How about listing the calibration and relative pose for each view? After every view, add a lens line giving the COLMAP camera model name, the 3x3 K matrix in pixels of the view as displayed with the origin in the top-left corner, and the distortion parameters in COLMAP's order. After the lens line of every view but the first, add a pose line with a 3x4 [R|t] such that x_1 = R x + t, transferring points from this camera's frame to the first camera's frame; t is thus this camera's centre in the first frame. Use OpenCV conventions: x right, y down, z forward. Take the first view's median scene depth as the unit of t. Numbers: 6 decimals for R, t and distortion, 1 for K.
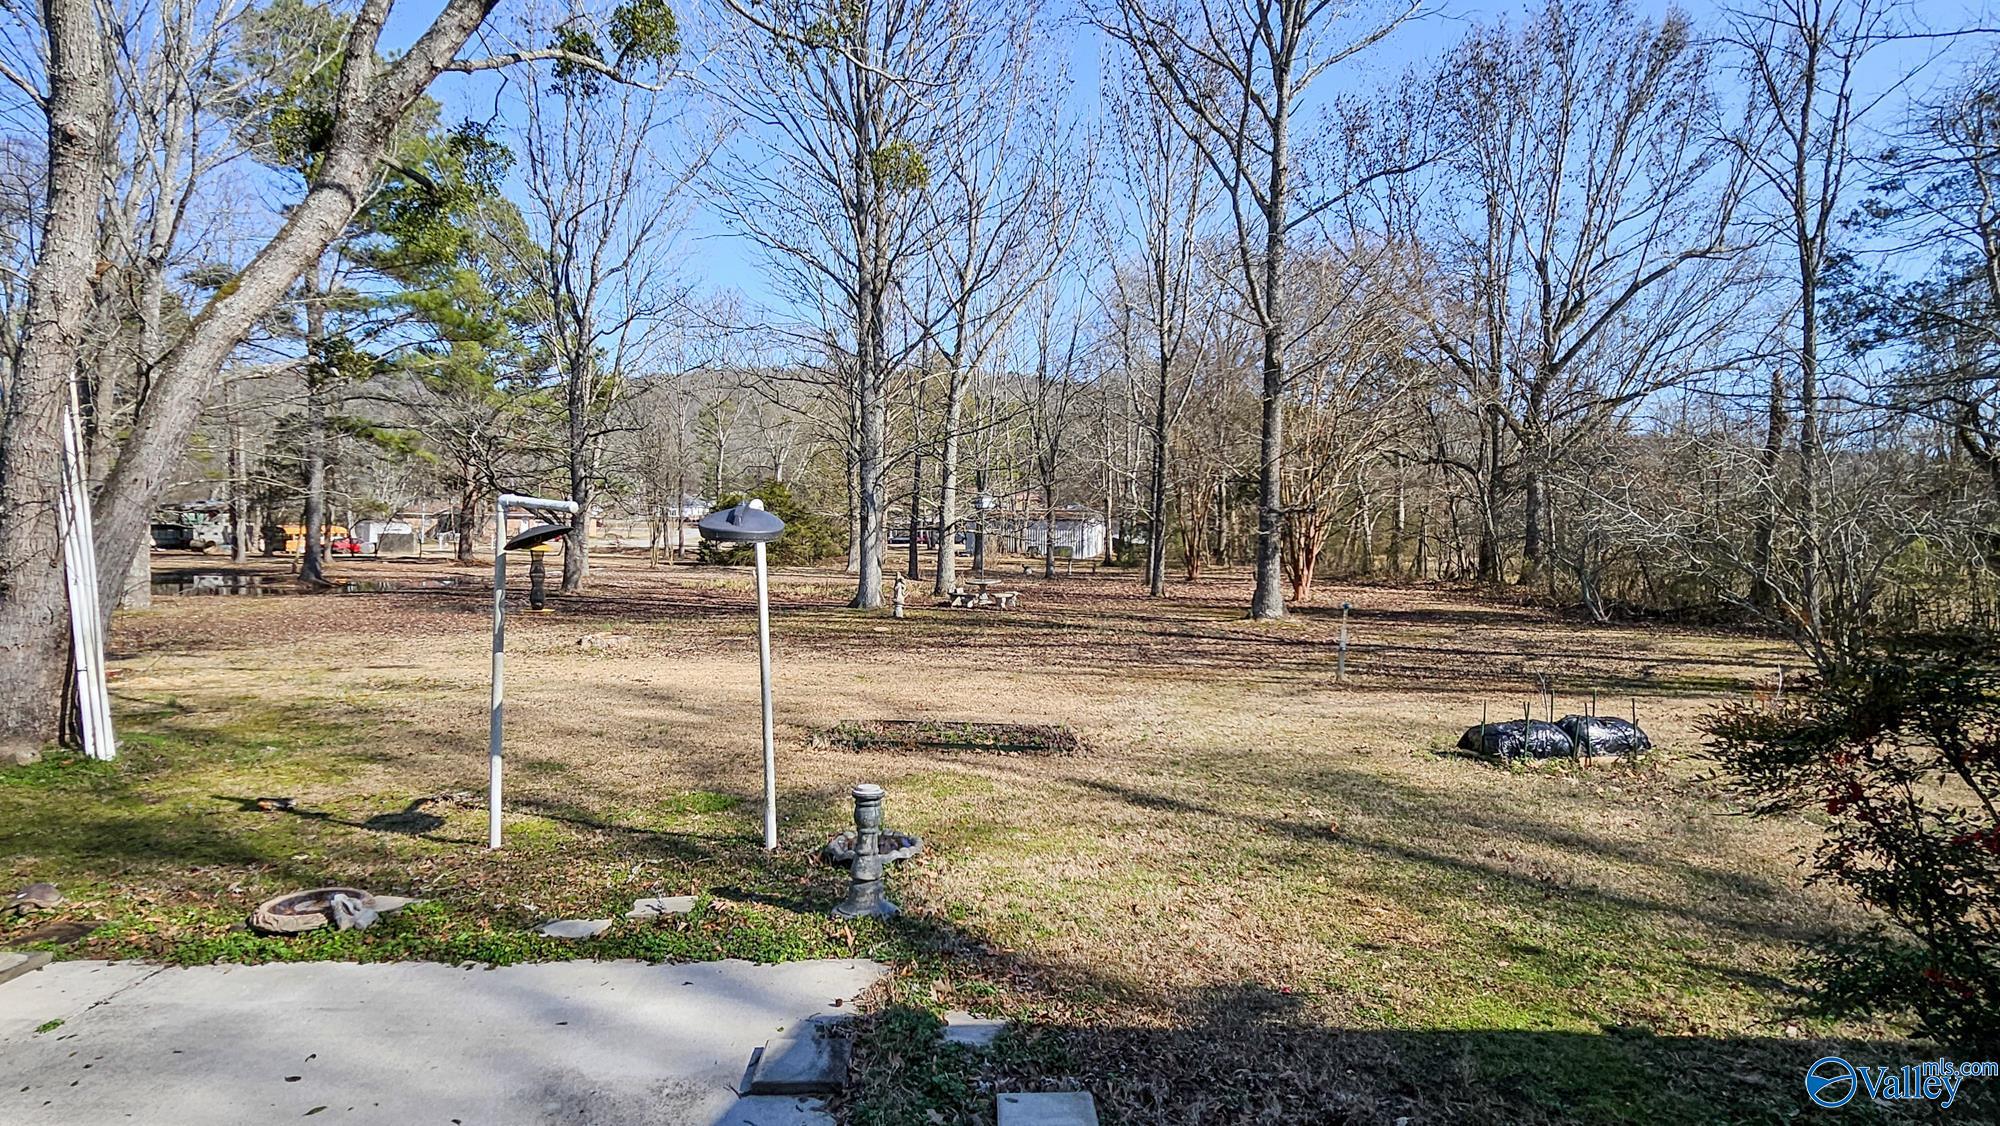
lens RADIAL K [[1041.2, 0, 1000.0], [0, 1041.2, 563.0], [0, 0, 1]] dist [0.005132, 0.000326]
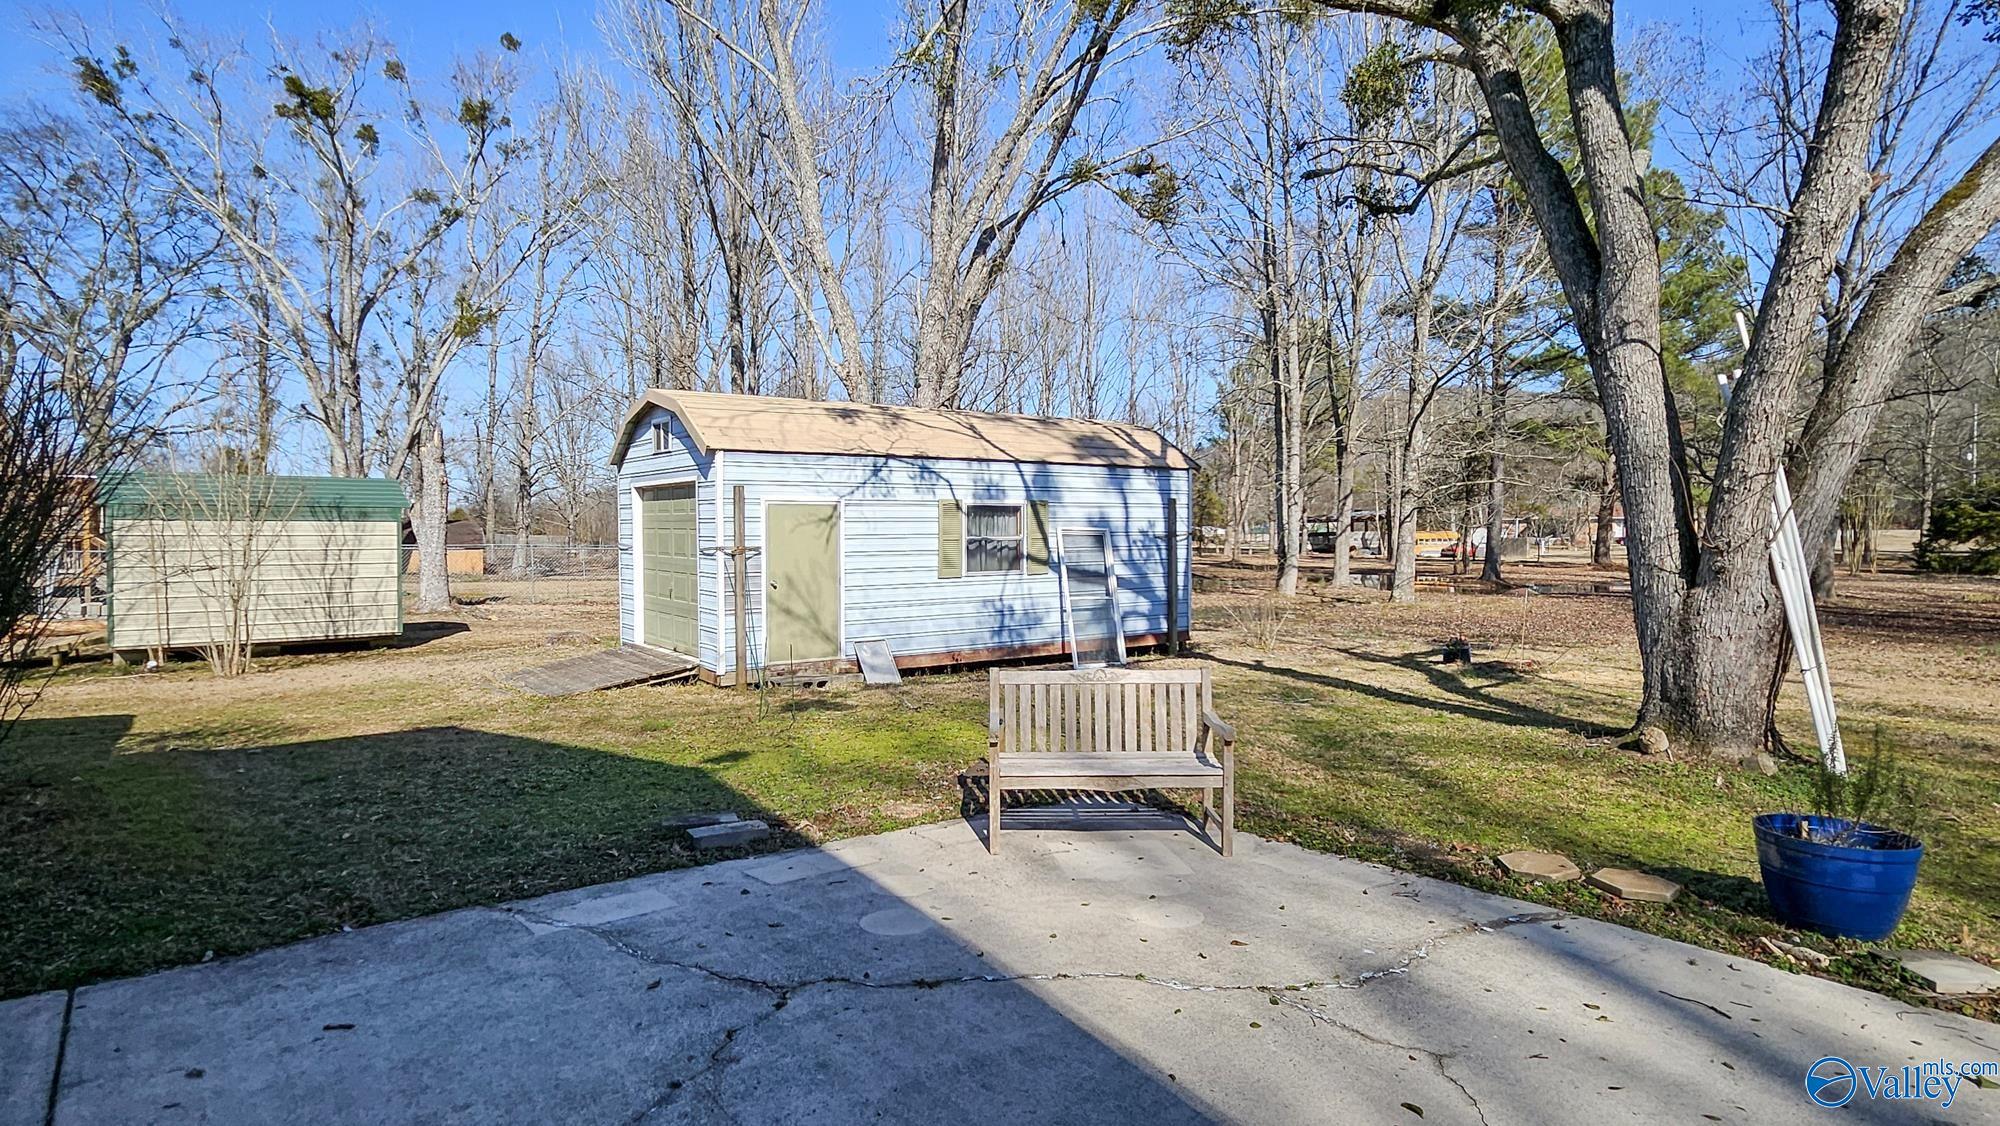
lens RADIAL K [[1041.2, 0, 1000.0], [0, 1041.2, 563.0], [0, 0, 1]] dist [0.005132, 0.000326]
pose [[0.613308, 0.007849, -0.789805, -0.600451], [-0.013635, 0.999907, -0.000650, 0.025067], [0.789726, 0.011168, 0.613358, -0.039810]]
